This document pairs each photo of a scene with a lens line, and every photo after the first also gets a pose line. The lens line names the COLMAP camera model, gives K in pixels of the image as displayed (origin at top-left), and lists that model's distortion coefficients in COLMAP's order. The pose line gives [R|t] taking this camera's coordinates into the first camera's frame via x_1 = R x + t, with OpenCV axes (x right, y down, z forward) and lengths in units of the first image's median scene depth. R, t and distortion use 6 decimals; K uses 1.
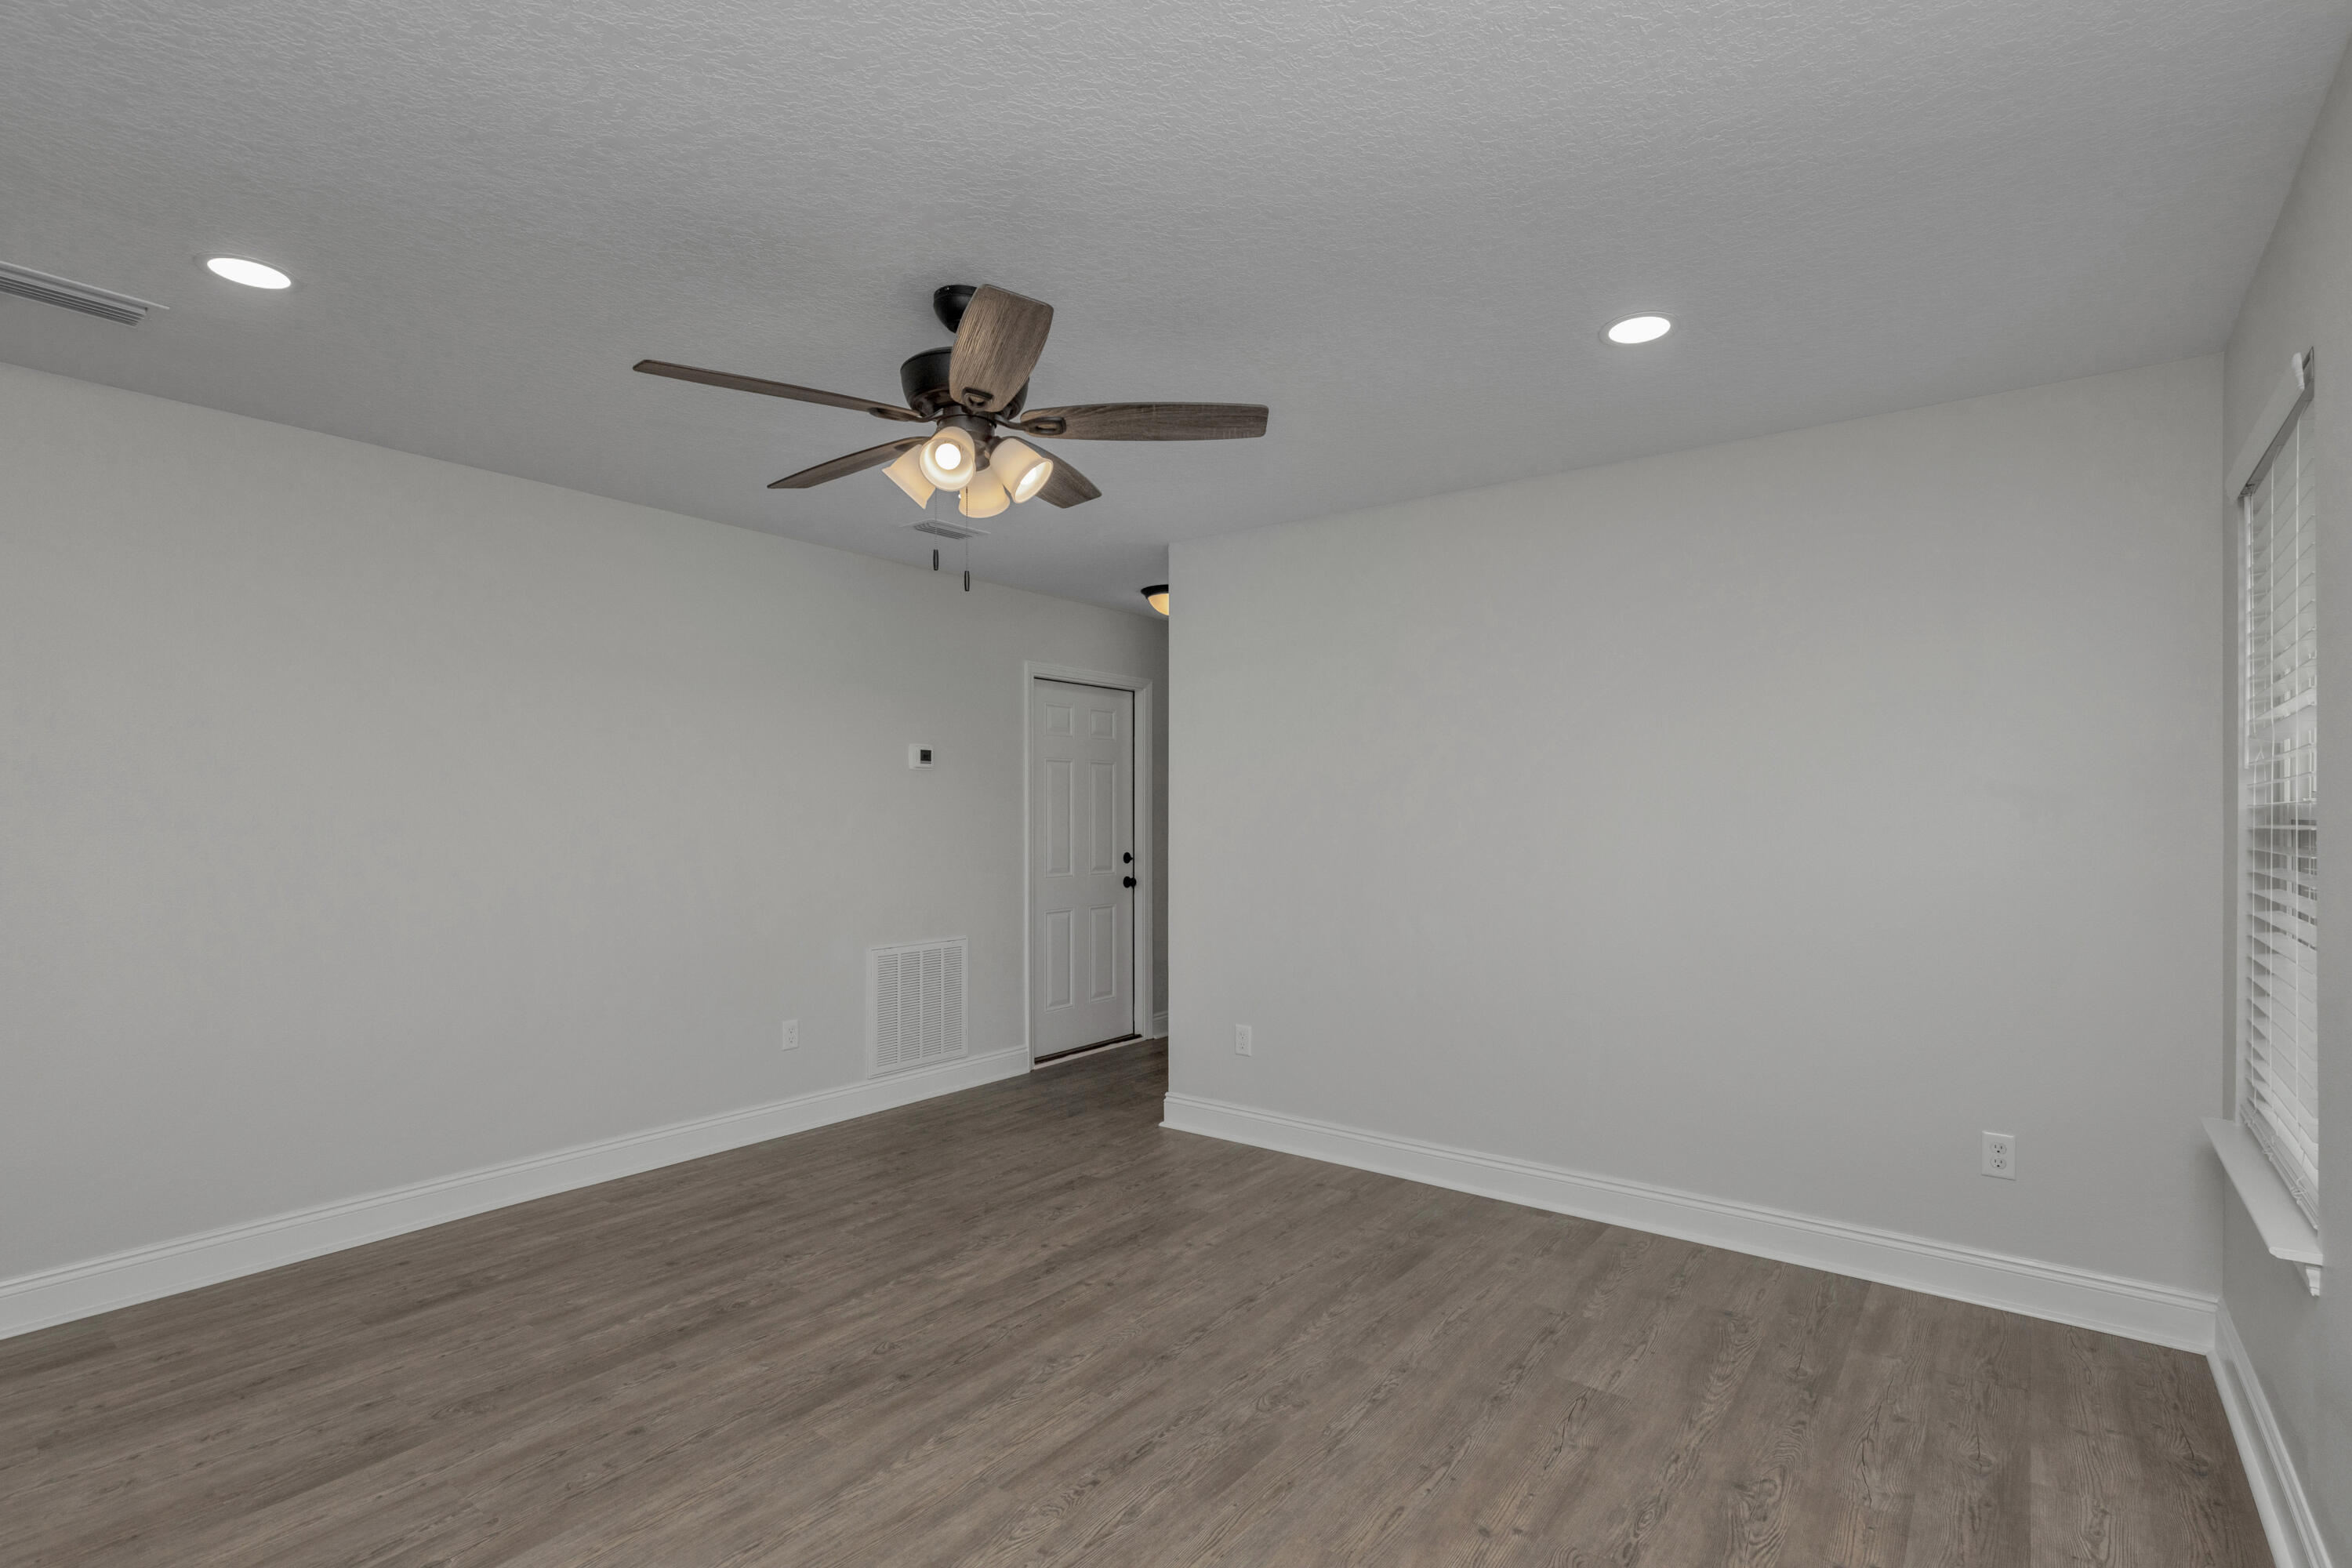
lens RADIAL K [[1109.0, 0, 1184.5], [0, 1109.0, 874.1], [0, 0, 1]] dist [0.000800, 0.000087]
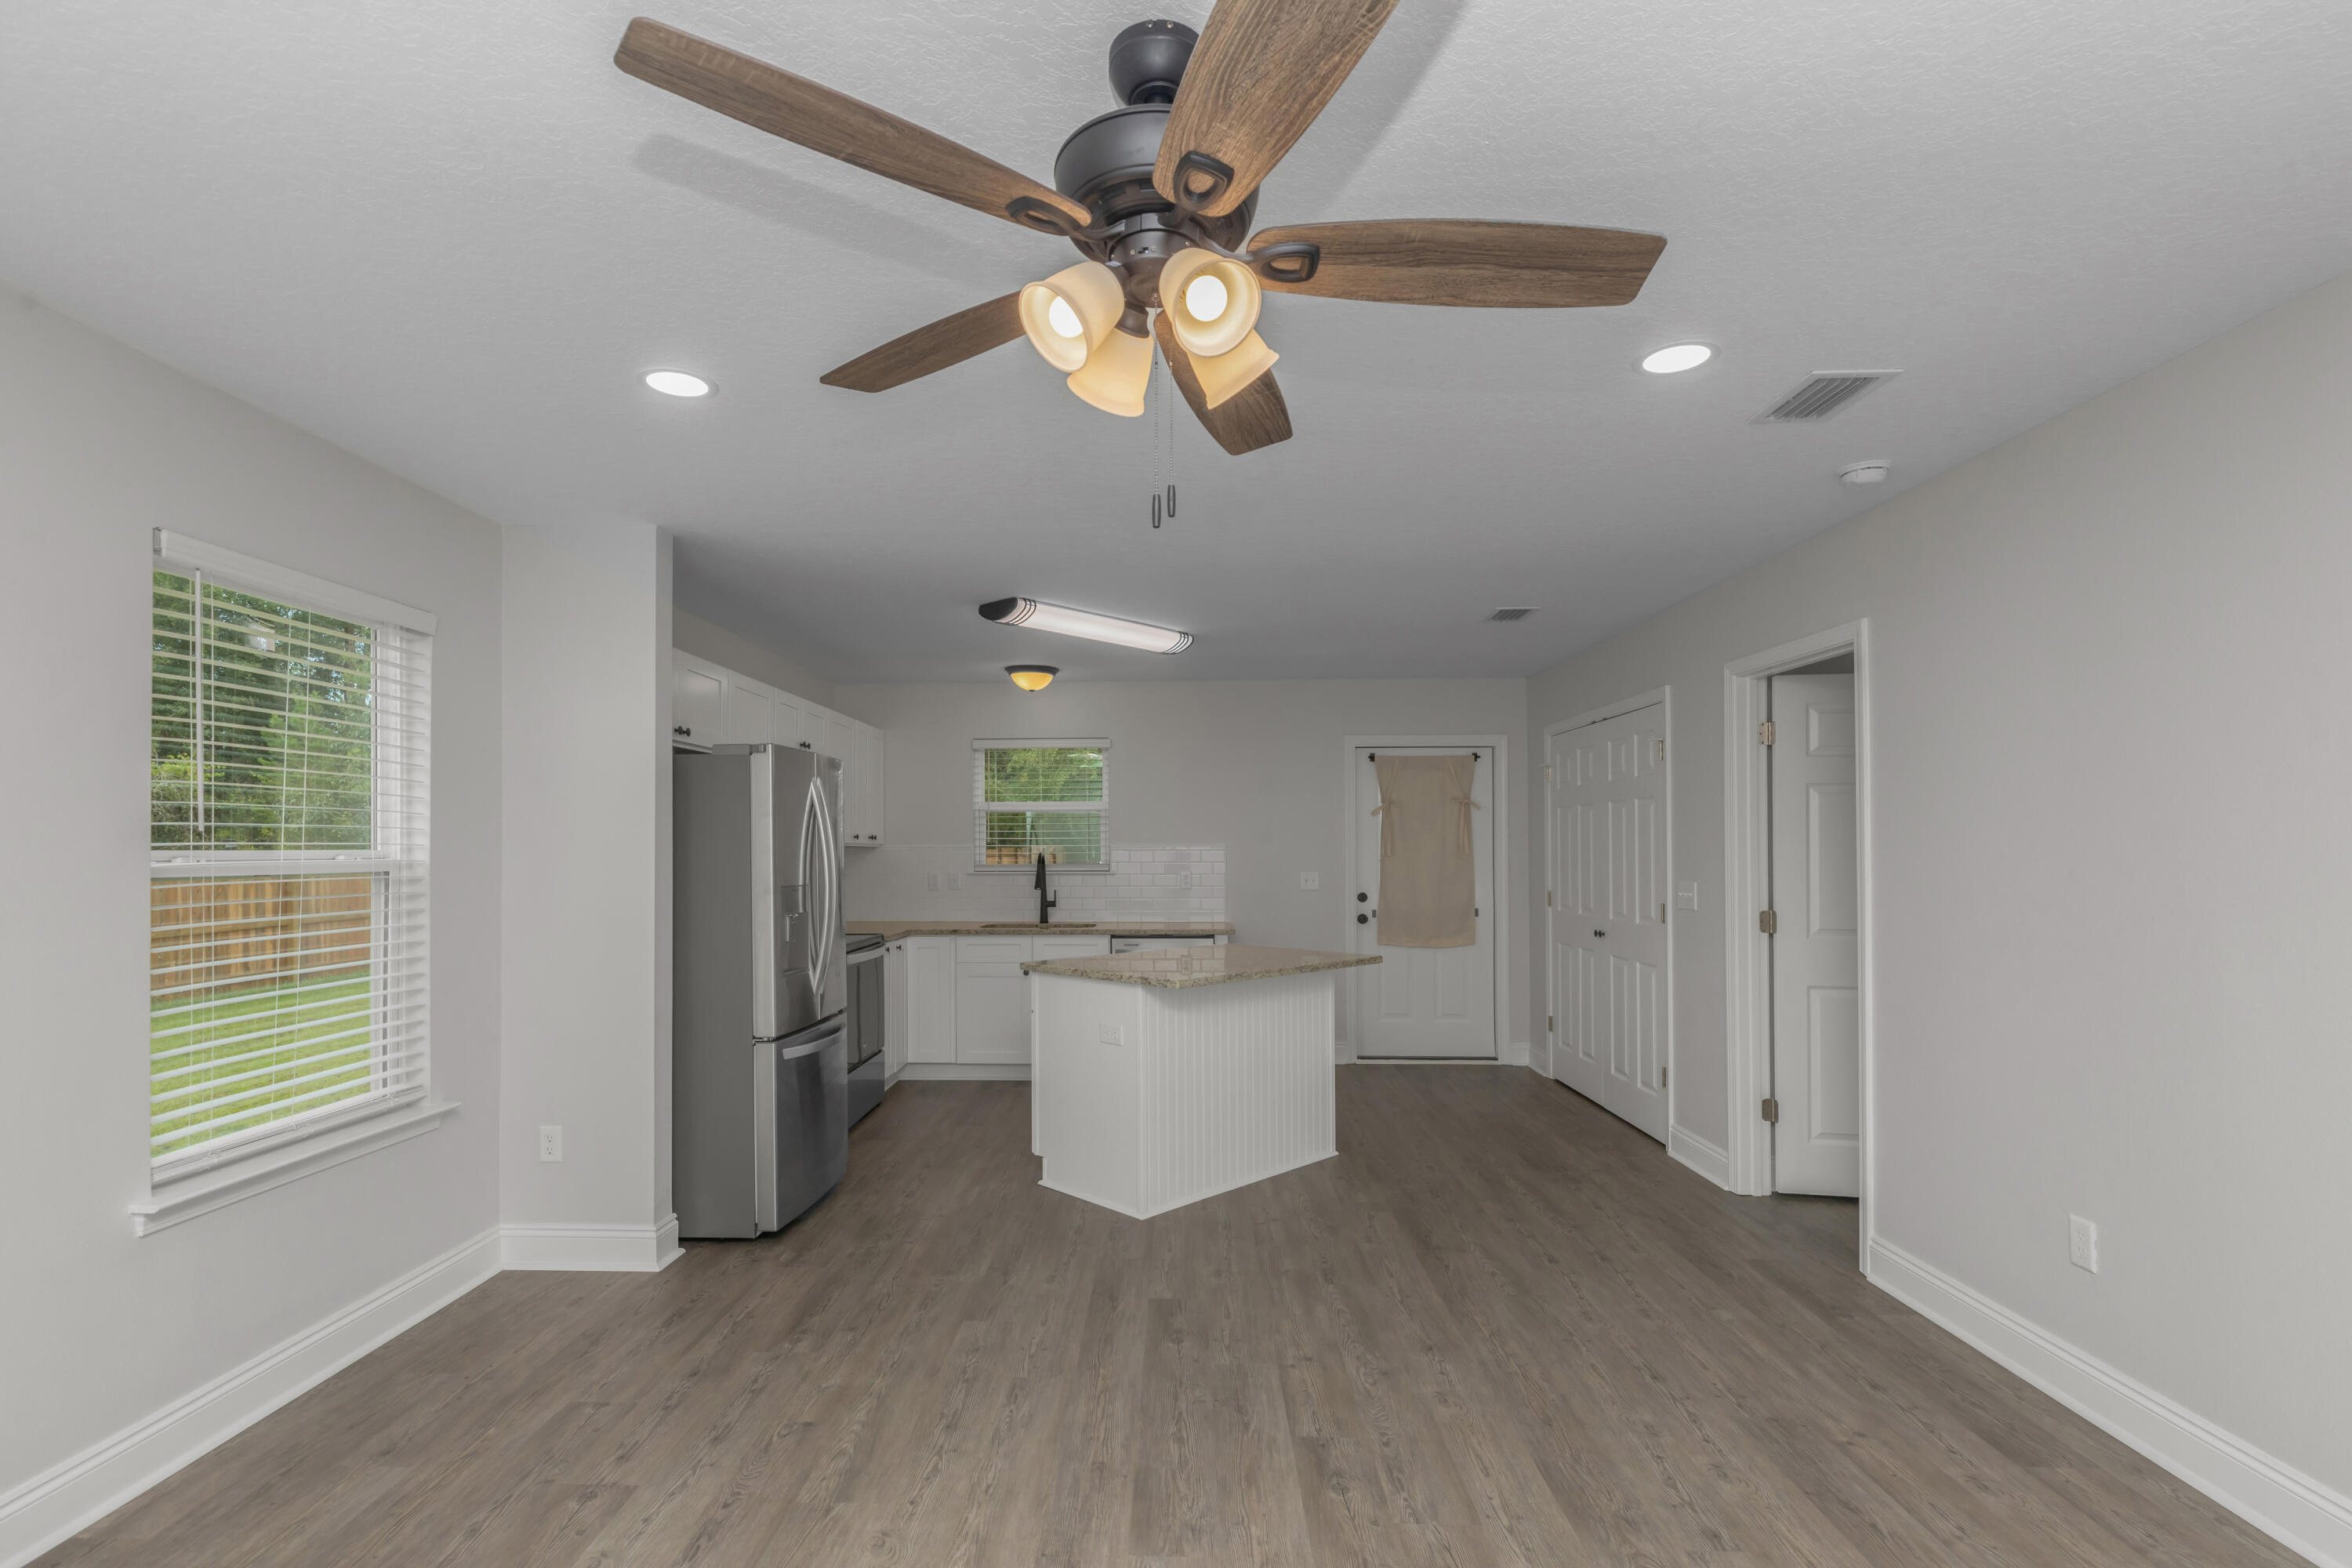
lens RADIAL K [[1090.6, 0, 1131.9], [0, 1090.6, 832.9], [0, 0, 1]] dist [0.002371, -0.000203]
pose [[-0.825456, -0.005823, -0.564436, 0.125579], [-0.030939, 0.998910, 0.034941, -0.085247], [0.563618, 0.046305, -0.824737, 1.170368]]
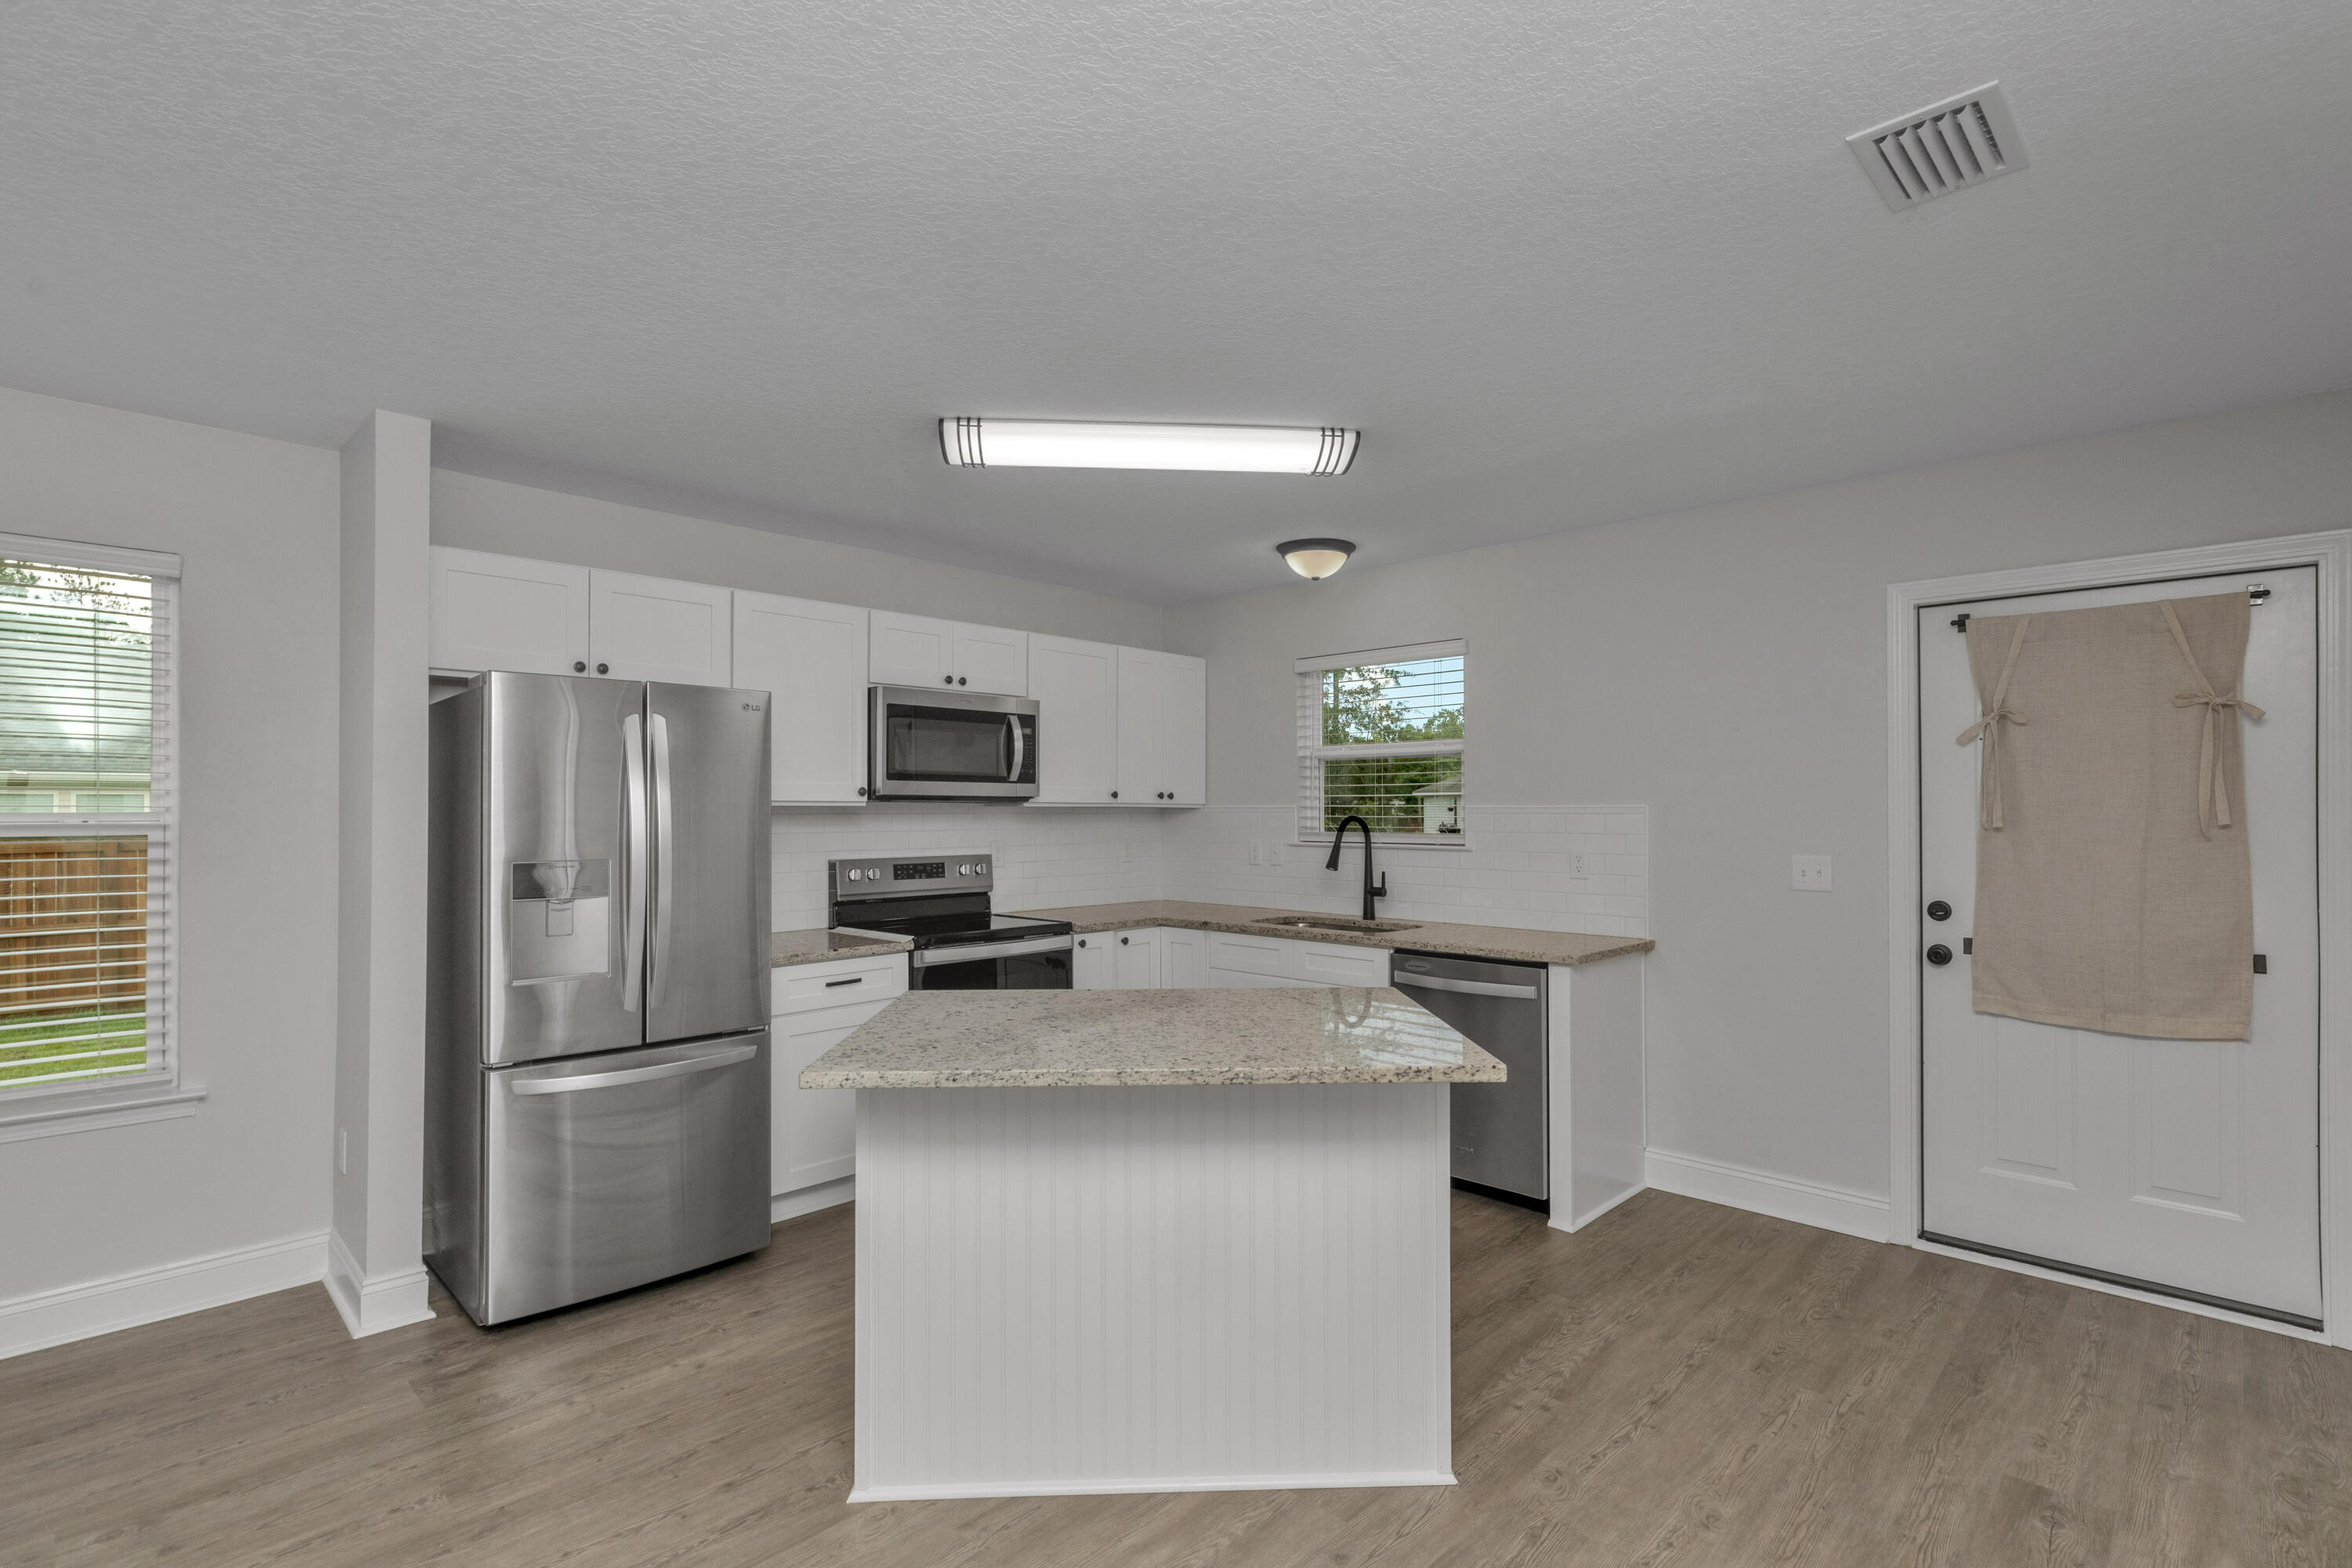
lens RADIAL K [[1095.7, 0, 1181.7], [0, 1095.7, 798.9], [0, 0, 1]] dist [0.000084, -0.000157]
pose [[-0.992521, 0.002713, 0.122045, -0.940894], [0.008803, 0.998741, 0.049386, -0.062842], [-0.121757, 0.050091, -0.991295, 0.765491]]
